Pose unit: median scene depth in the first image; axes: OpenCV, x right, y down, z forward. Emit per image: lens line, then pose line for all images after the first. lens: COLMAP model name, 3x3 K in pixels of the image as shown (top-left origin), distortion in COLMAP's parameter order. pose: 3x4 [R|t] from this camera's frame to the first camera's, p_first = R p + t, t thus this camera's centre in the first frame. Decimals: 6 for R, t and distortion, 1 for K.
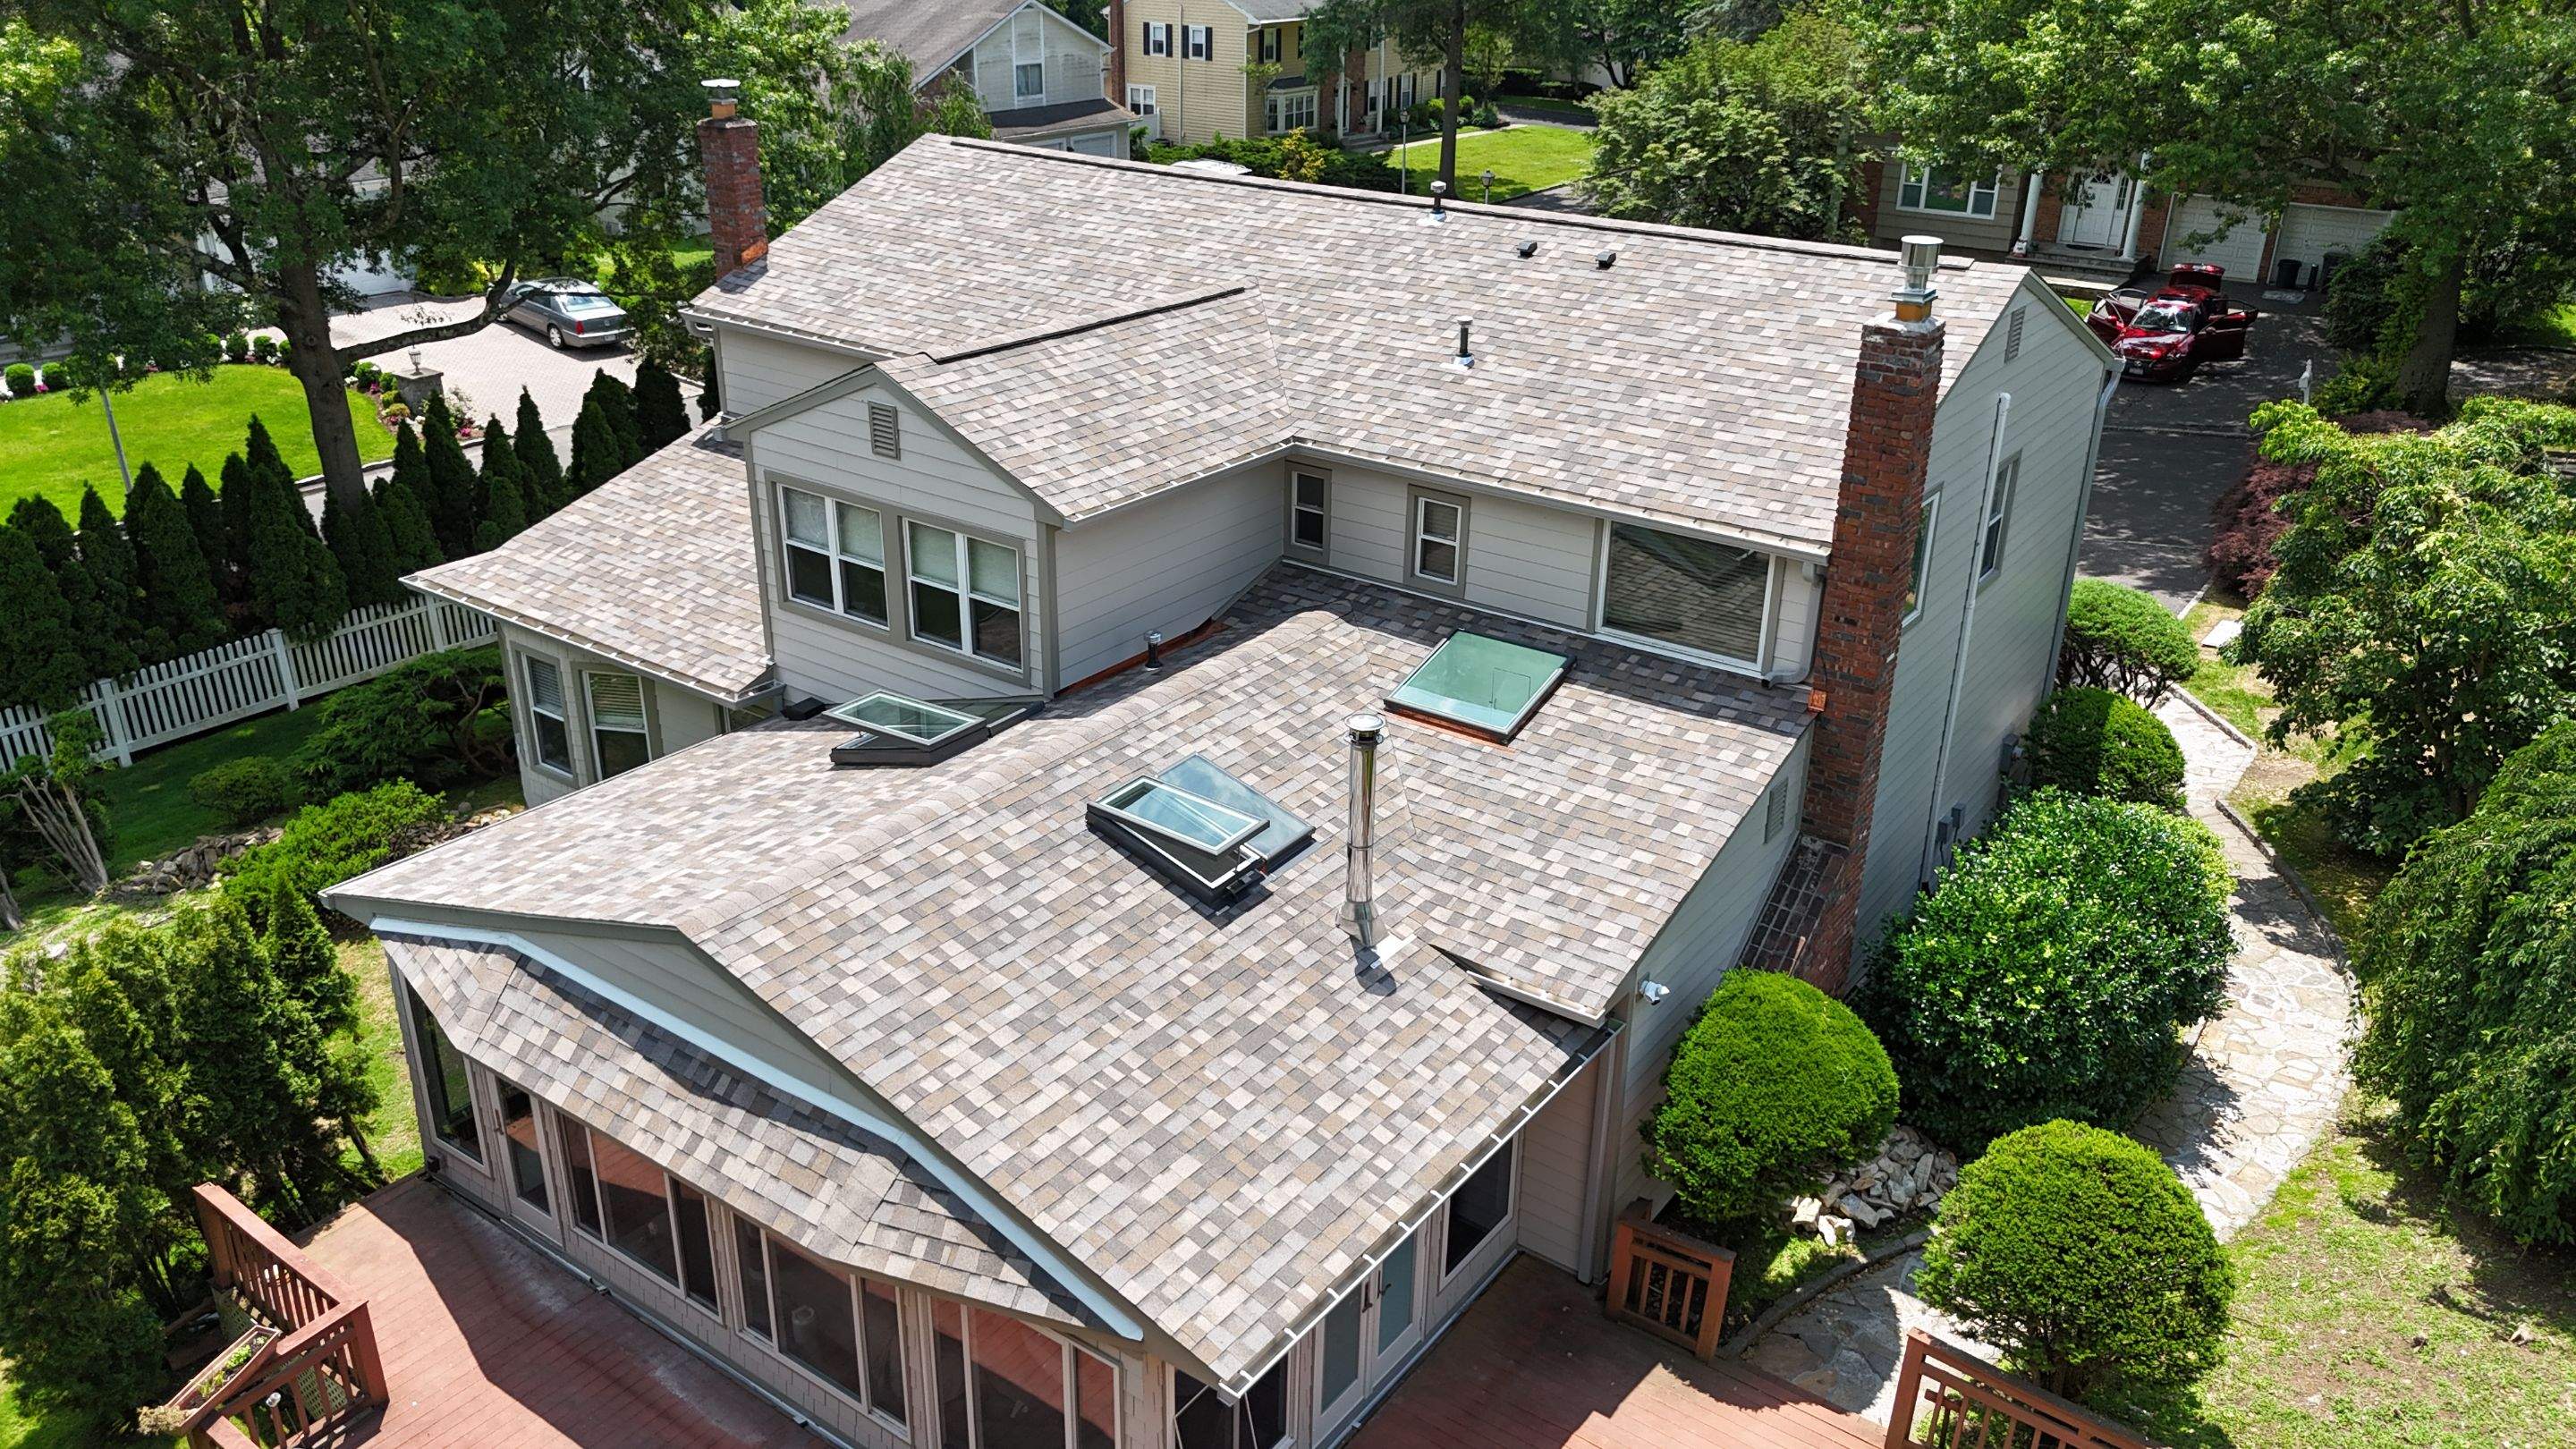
lens RADIAL K [[1851.9, 0, 1293.4], [0, 1851.9, 718.4], [0, 0, 1]] dist [0.210682, -0.215892]
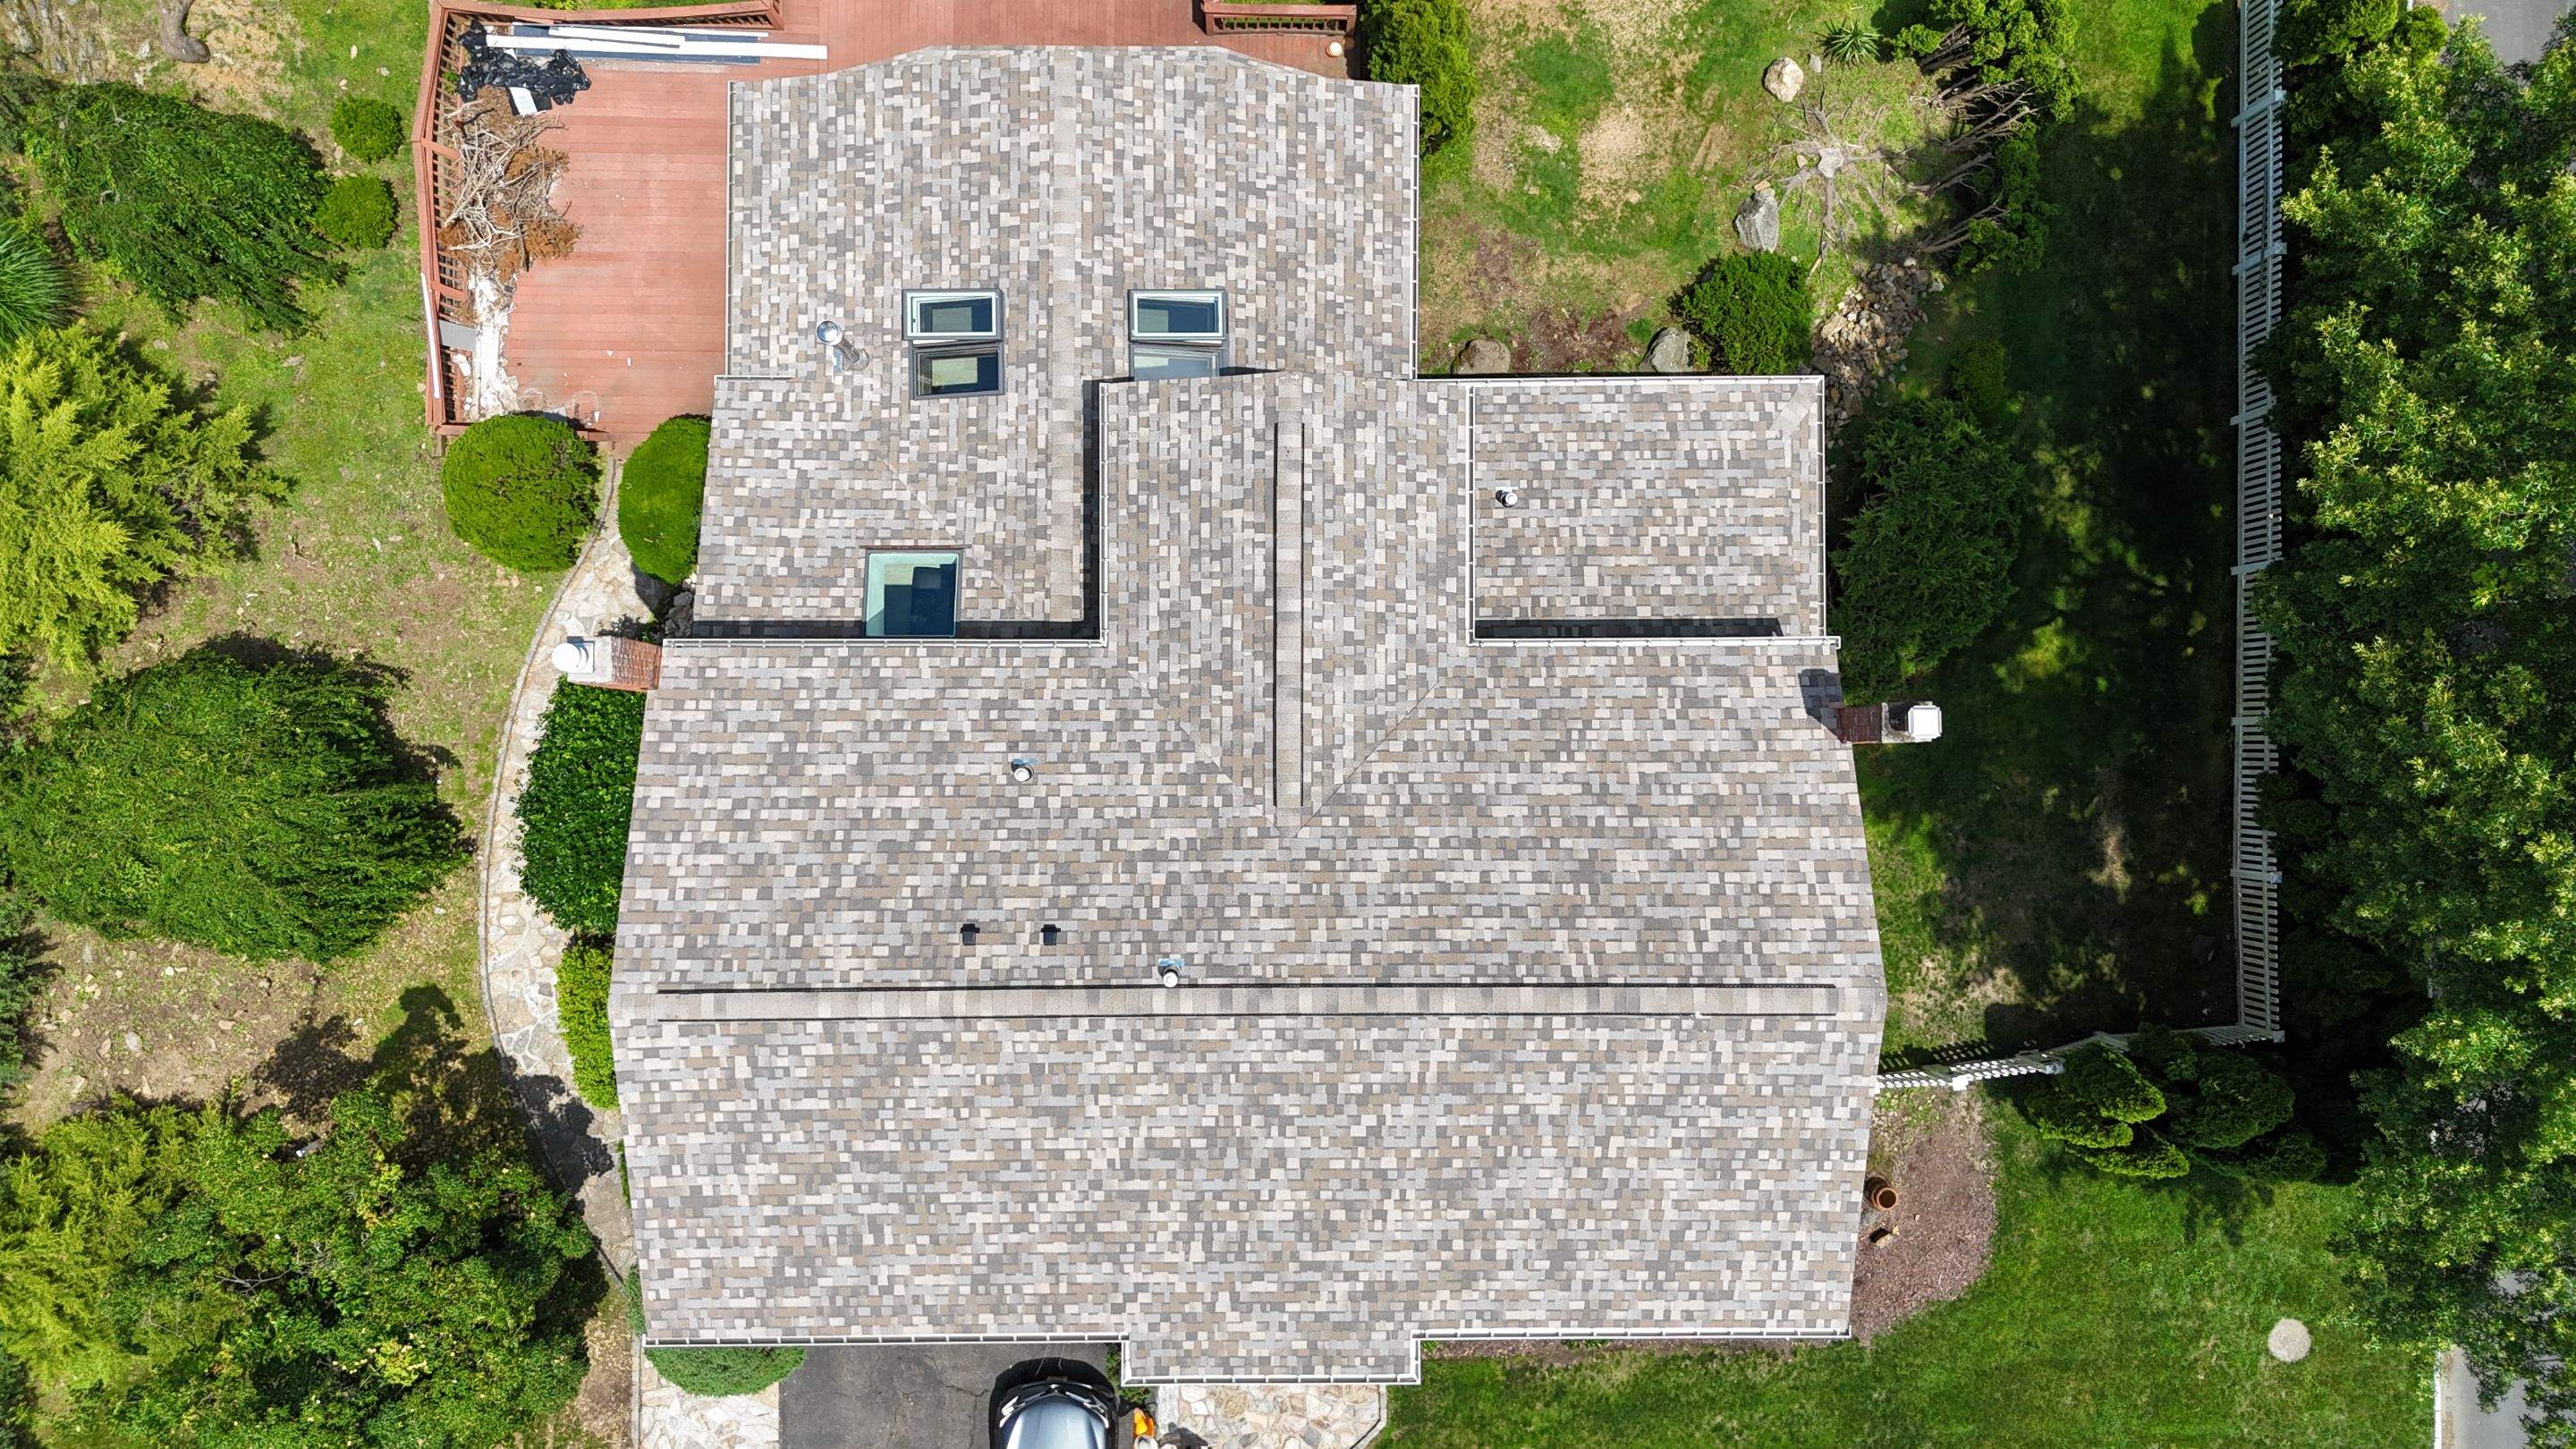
lens RADIAL K [[1851.9, 0, 1293.4], [0, 1851.9, 718.4], [0, 0, 1]] dist [0.210682, -0.215892]
pose [[-0.808985, 0.586921, -0.032652, -0.046231], [-0.260216, -0.307755, 0.915191, -1.909606], [0.527096, 0.748873, 0.401696, 0.828729]]
